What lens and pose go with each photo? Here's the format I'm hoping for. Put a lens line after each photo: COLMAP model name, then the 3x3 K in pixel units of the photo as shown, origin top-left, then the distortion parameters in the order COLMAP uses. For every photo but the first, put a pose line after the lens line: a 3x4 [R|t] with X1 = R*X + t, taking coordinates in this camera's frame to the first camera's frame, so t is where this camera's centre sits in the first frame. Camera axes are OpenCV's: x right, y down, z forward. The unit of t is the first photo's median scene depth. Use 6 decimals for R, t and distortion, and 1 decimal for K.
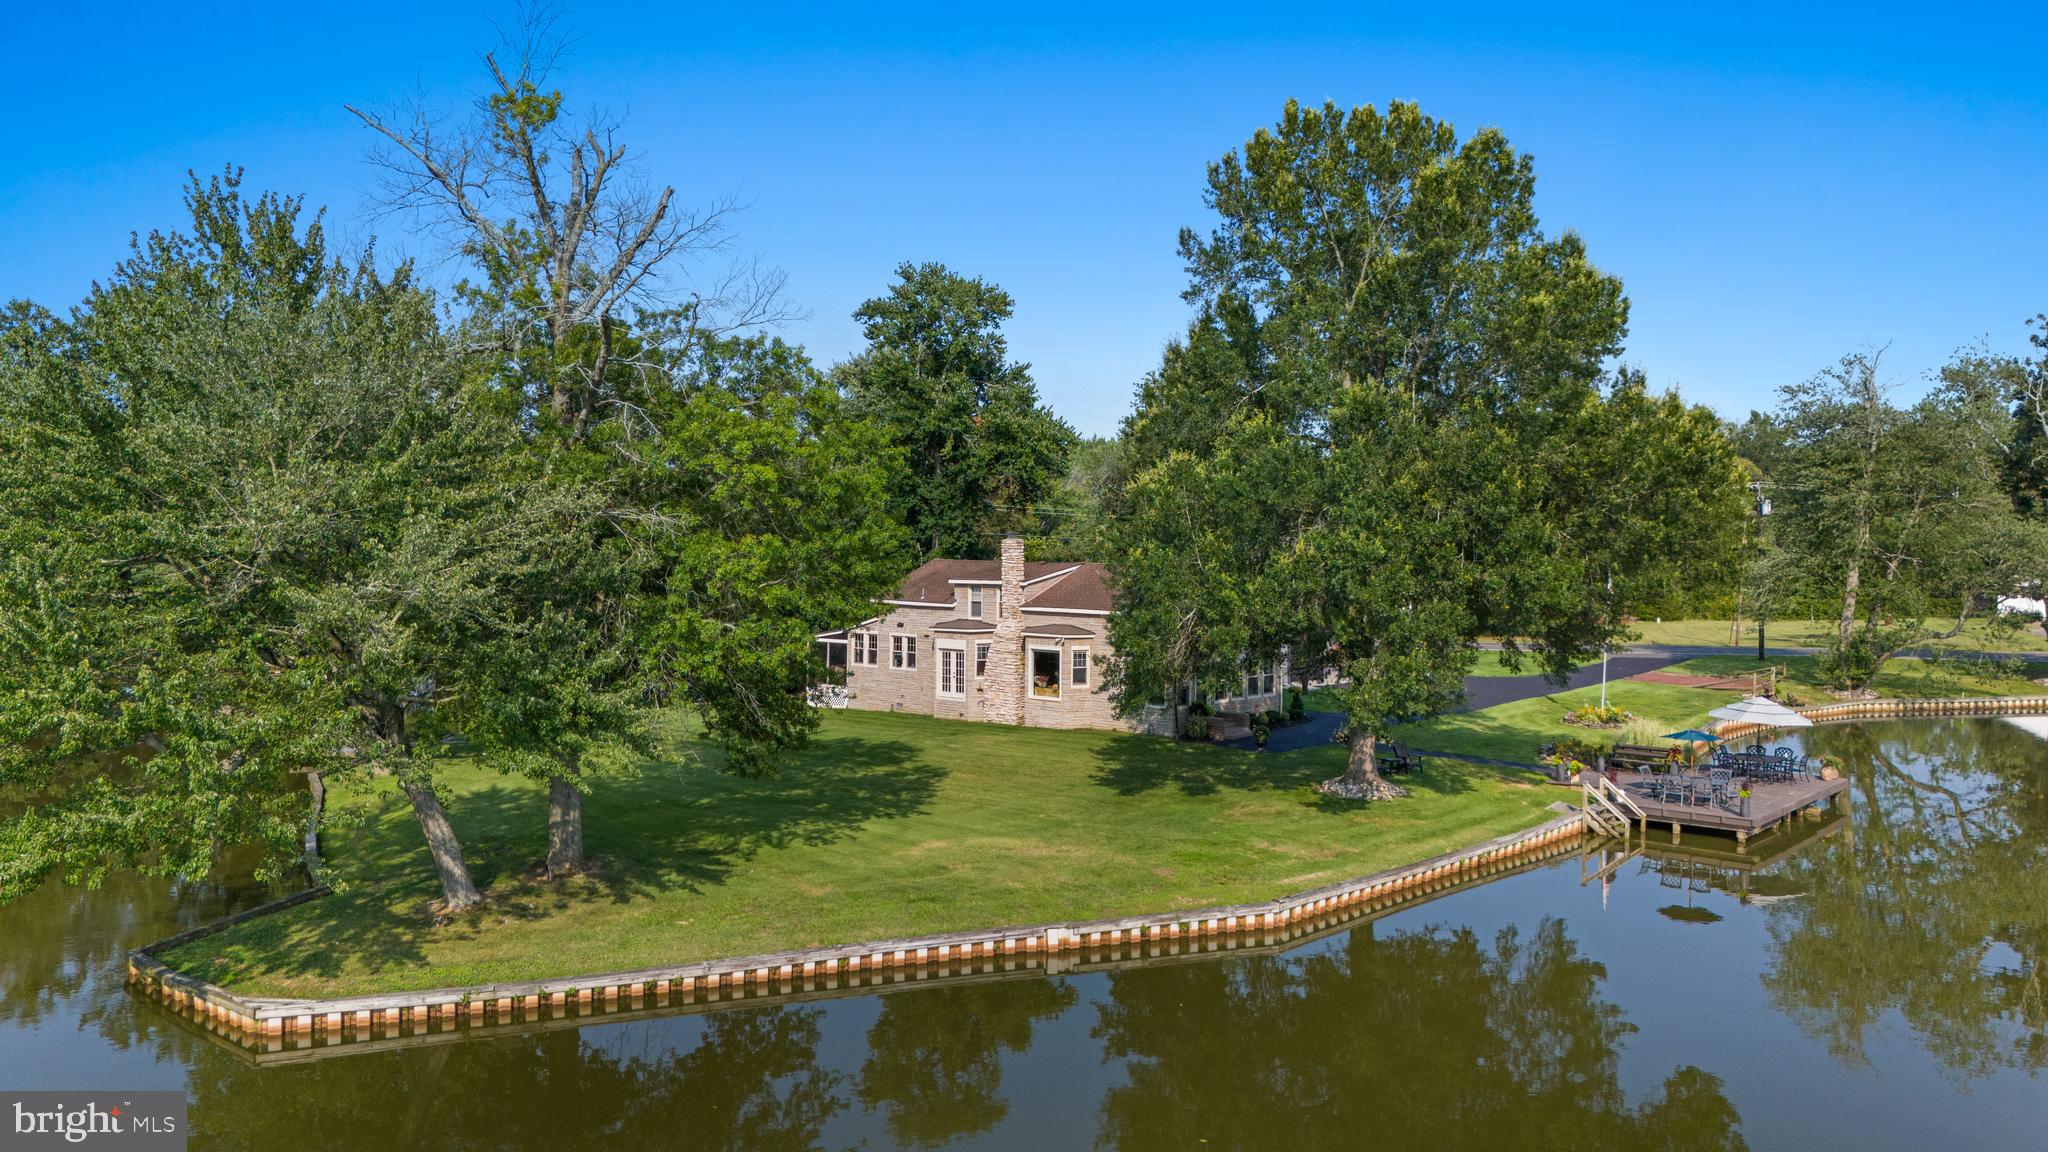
lens RADIAL K [[1502.6, 0, 1024.0], [0, 1502.6, 576.0], [0, 0, 1]] dist [0.040633, -0.006313]
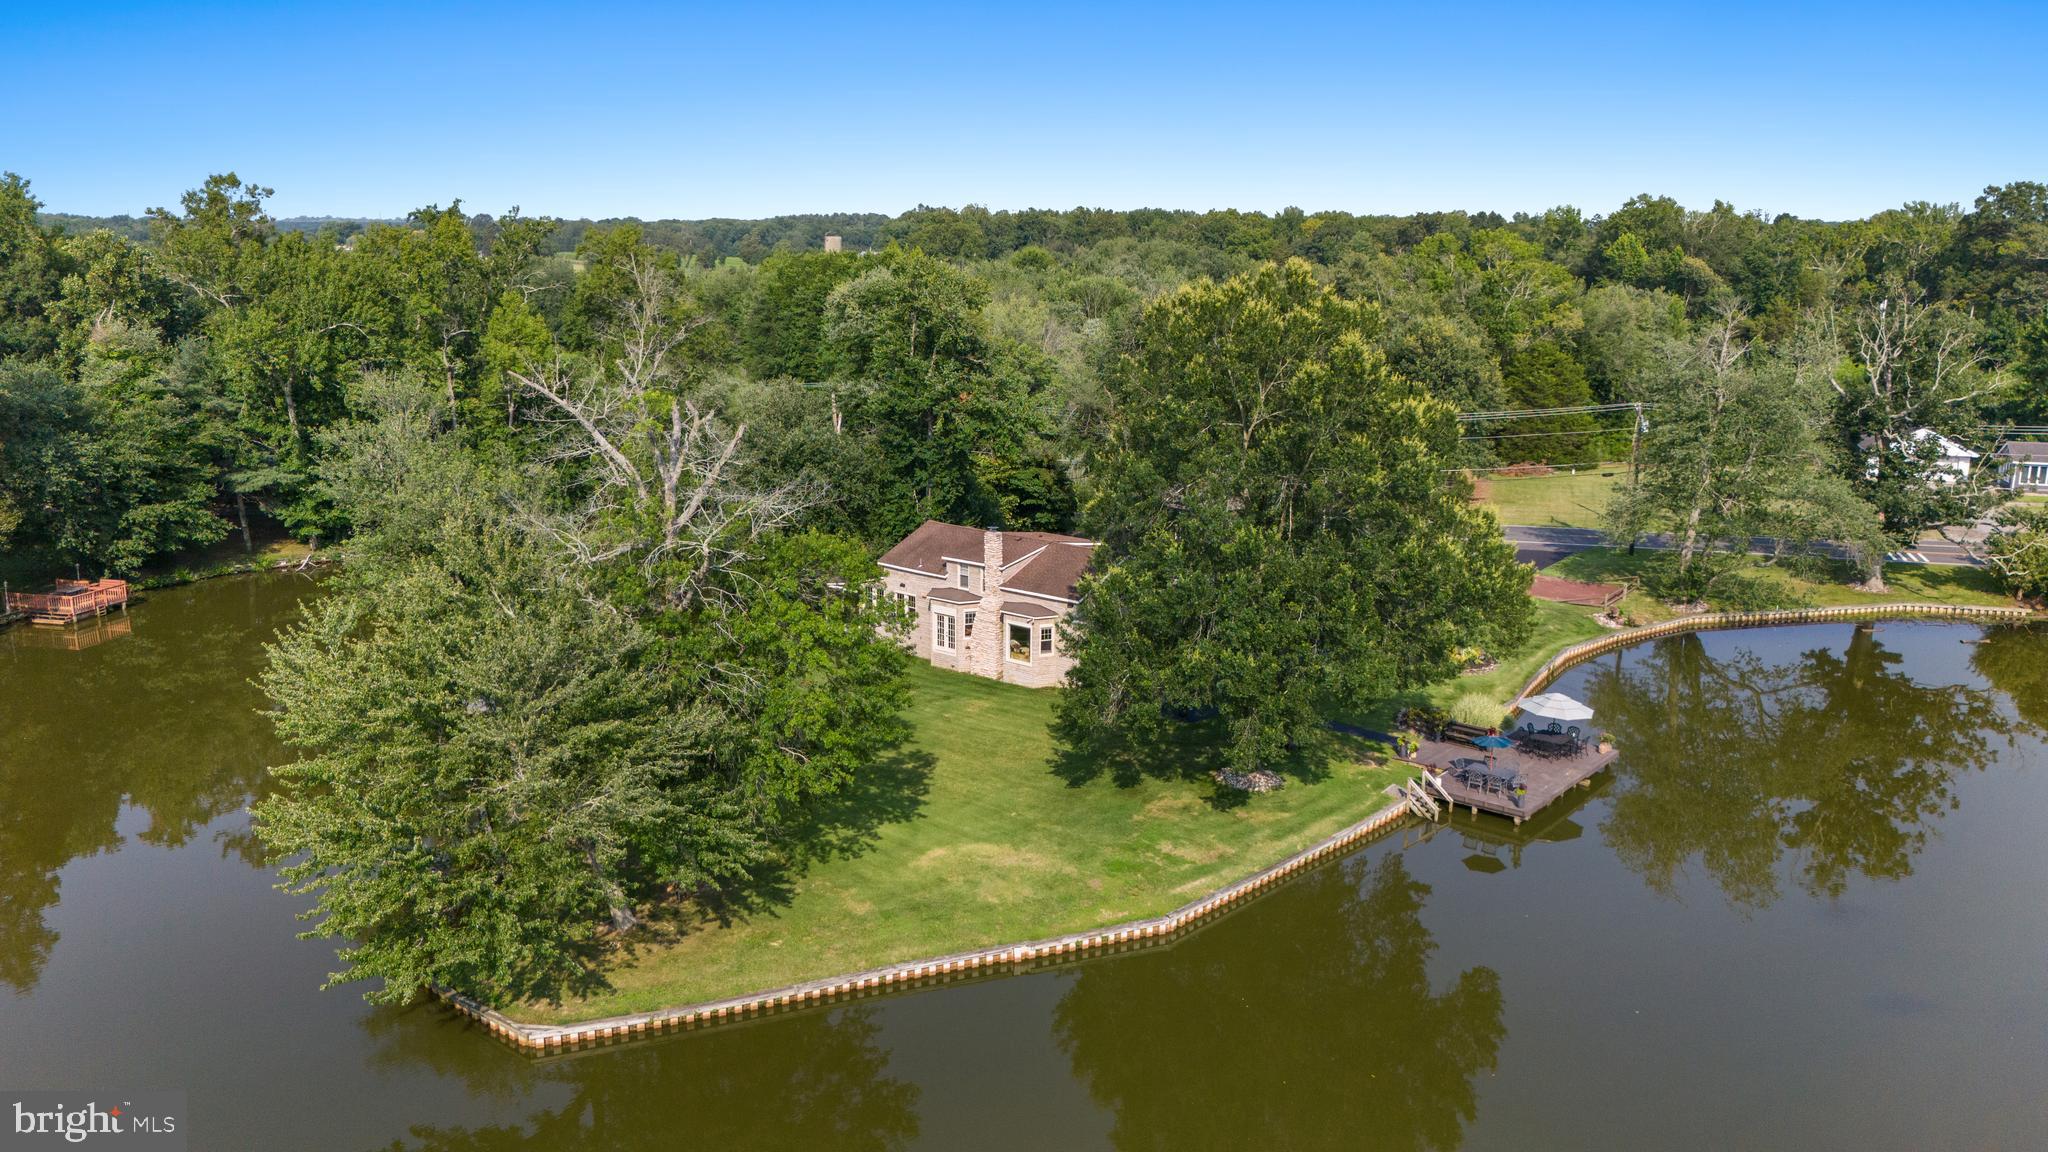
lens RADIAL K [[1507.5, 0, 1022.5], [0, 1507.5, 562.4], [0, 0, 1]] dist [0.086911, -0.103137]
pose [[0.999961, -0.001379, 0.008737, 0.007626], [-0.000246, 0.983057, 0.183299, -0.294611], [-0.008842, -0.183294, 0.983018, -0.300387]]
